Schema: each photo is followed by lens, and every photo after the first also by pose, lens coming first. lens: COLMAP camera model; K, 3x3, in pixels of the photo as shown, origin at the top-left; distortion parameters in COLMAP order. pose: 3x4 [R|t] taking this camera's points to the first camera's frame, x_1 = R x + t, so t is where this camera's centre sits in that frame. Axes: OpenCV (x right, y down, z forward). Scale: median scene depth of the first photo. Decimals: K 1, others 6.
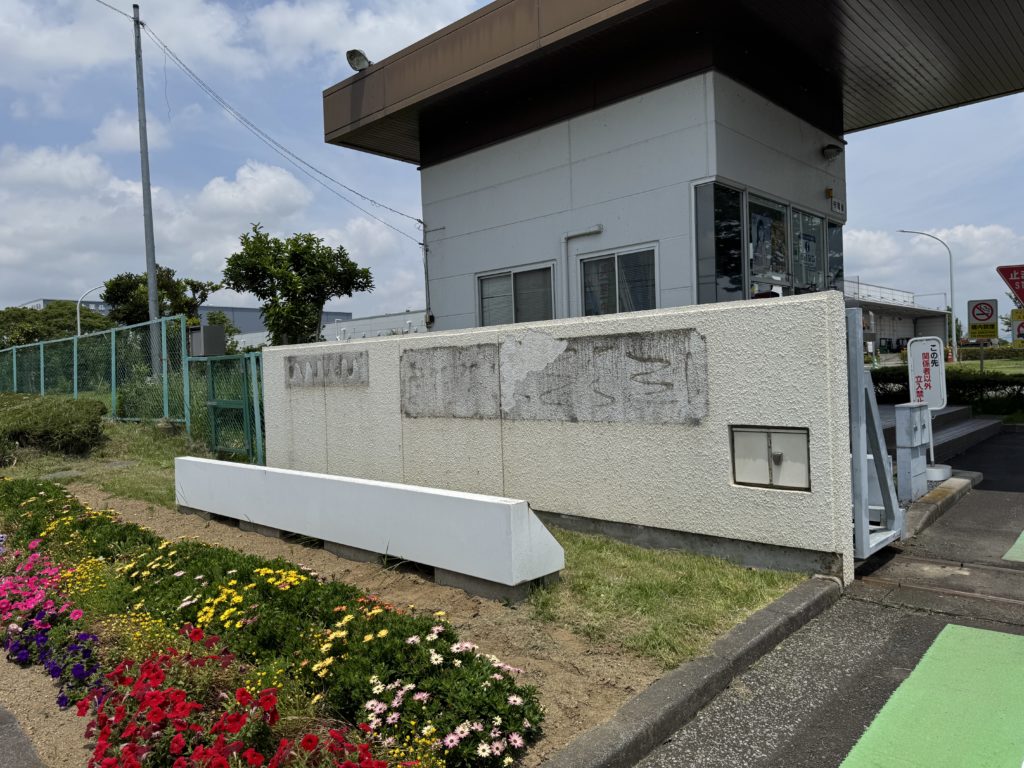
lens RADIAL K [[719.8, 0, 512.0], [0, 719.8, 384.0], [0, 0, 1]] dist [0.073617, -0.155632]
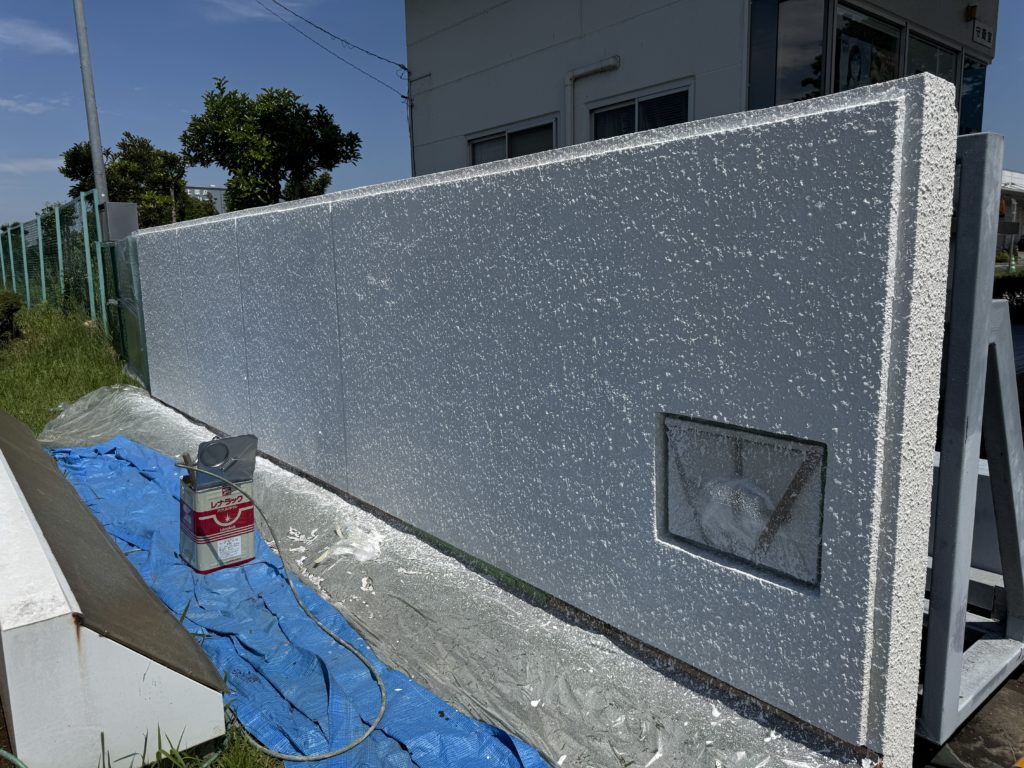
lens RADIAL K [[727.9, 0, 512.0], [0, 727.9, 384.0], [0, 0, 1]] dist [-0.007566, 0.002018]
pose [[0.991297, 0.038723, -0.125821, 0.112163], [-0.019430, 0.988330, 0.151087, -0.011070], [0.130203, -0.147327, 0.980480, 0.231002]]
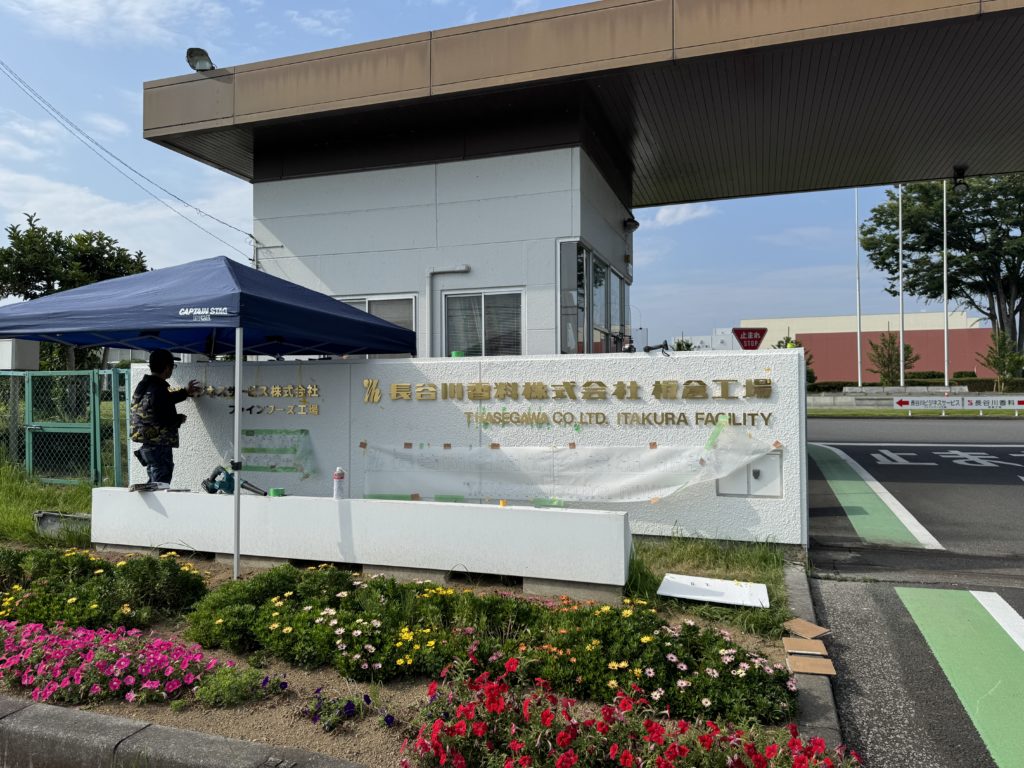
lens RADIAL K [[719.8, 0, 512.0], [0, 719.8, 384.0], [0, 0, 1]] dist [0.073617, -0.155632]
pose [[0.906461, 0.039108, 0.420476, -0.236584], [-0.022818, 0.998784, -0.043705, 0.002960], [-0.421674, 0.030022, 0.906251, -0.001468]]
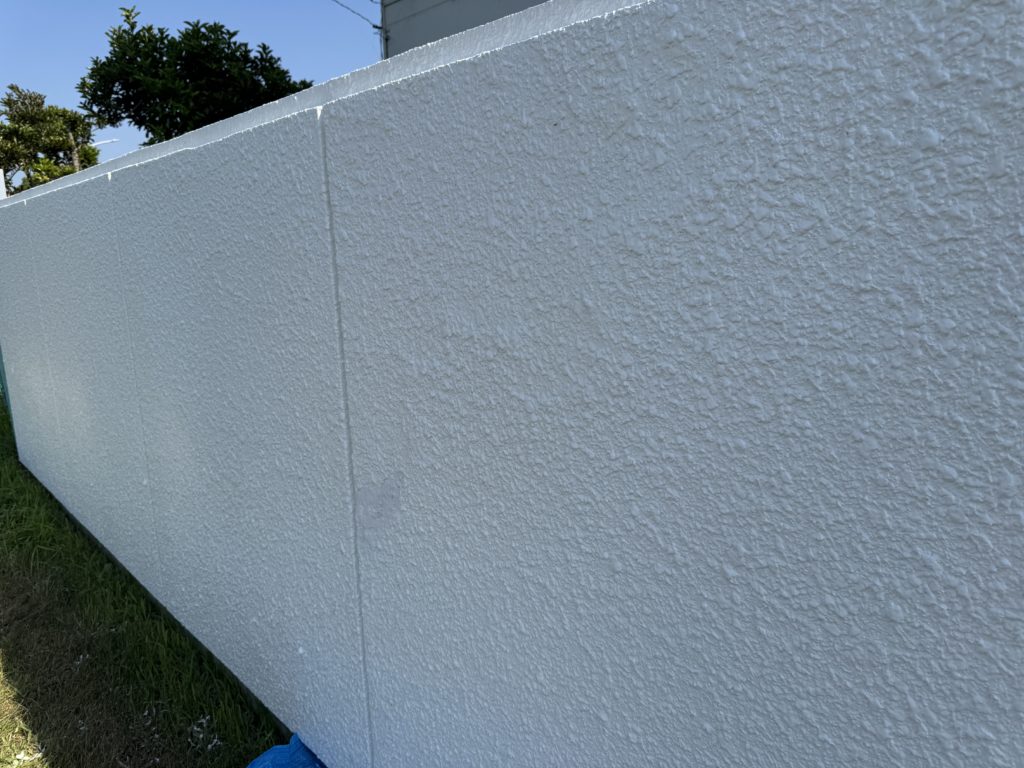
lens RADIAL K [[727.9, 0, 512.0], [0, 727.9, 384.0], [0, 0, 1]] dist [-0.007566, 0.002018]
pose [[0.997963, 0.014999, -0.062010, 0.027603], [-0.003738, 0.984047, 0.177868, -0.016315], [0.063688, -0.177274, 0.982099, 0.426995]]
